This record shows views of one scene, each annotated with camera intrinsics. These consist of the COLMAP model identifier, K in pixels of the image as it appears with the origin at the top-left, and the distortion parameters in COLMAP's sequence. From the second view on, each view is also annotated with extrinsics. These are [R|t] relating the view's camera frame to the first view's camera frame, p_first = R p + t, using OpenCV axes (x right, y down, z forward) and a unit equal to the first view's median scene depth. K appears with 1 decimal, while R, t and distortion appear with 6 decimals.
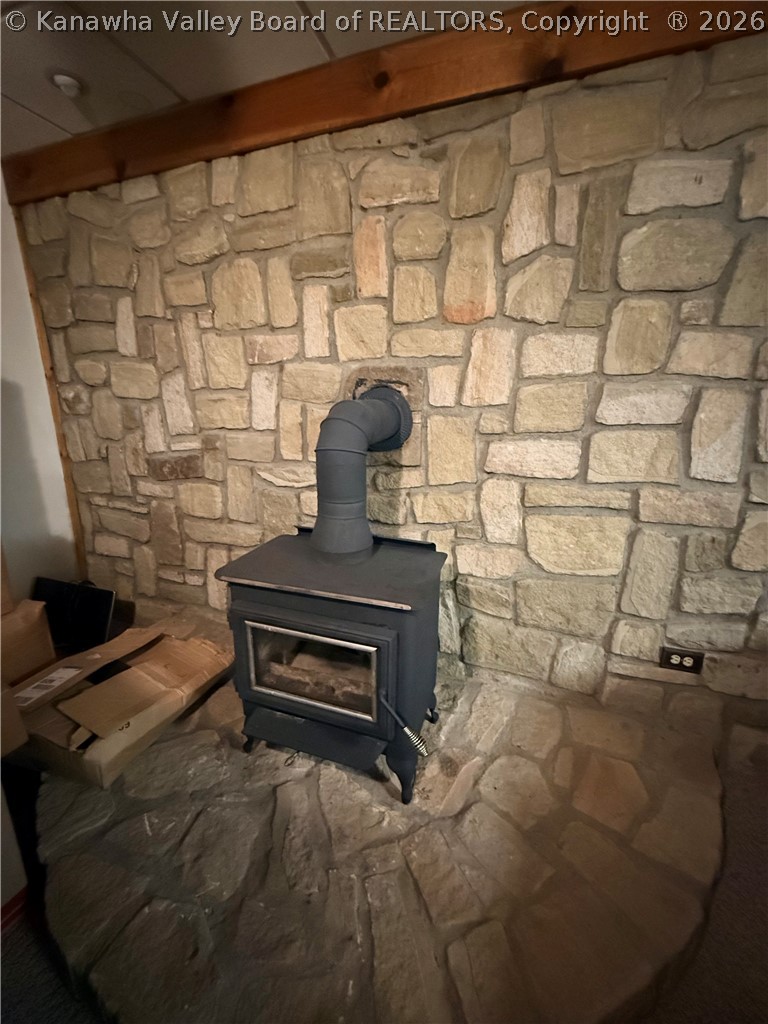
lens RADIAL K [[408.3, 0, 384.0], [0, 408.3, 512.0], [0, 0, 1]] dist [0.000030, 0.000194]
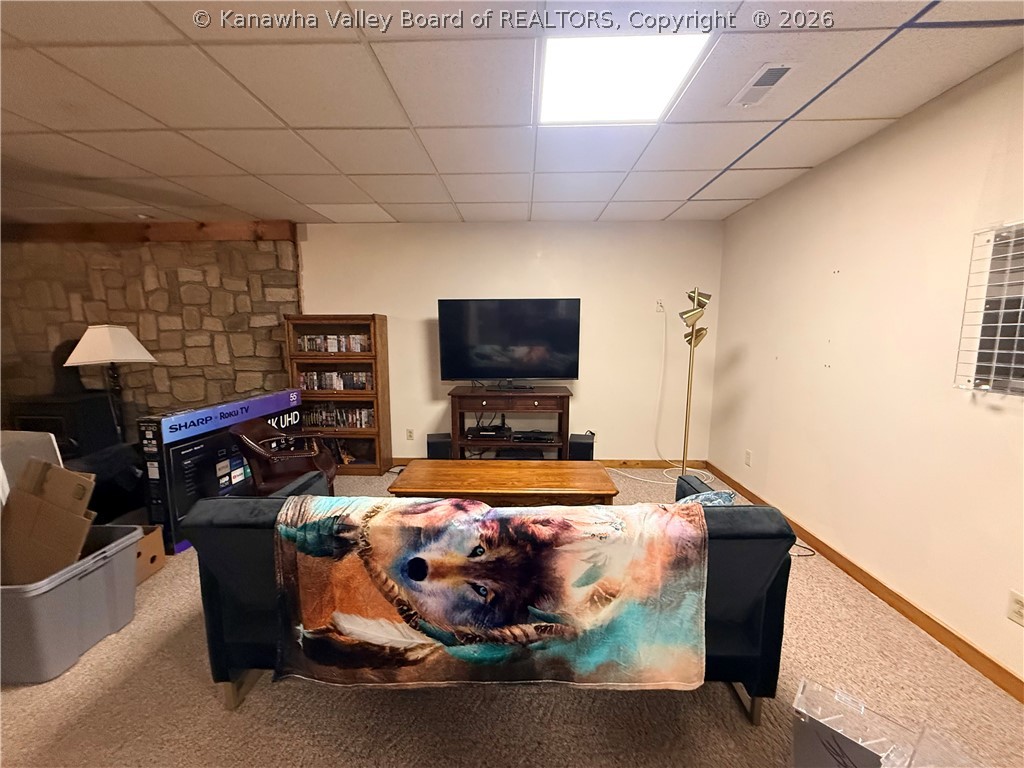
lens RADIAL K [[408.3, 0, 510.6], [0, 408.3, 386.5], [0, 0, 1]] dist [0.000030, 0.000194]
pose [[0.953260, -0.047723, 0.298360, 1.778611], [0.084219, 0.990281, -0.110682, 0.562596], [-0.290178, 0.130637, 0.948014, -2.294754]]
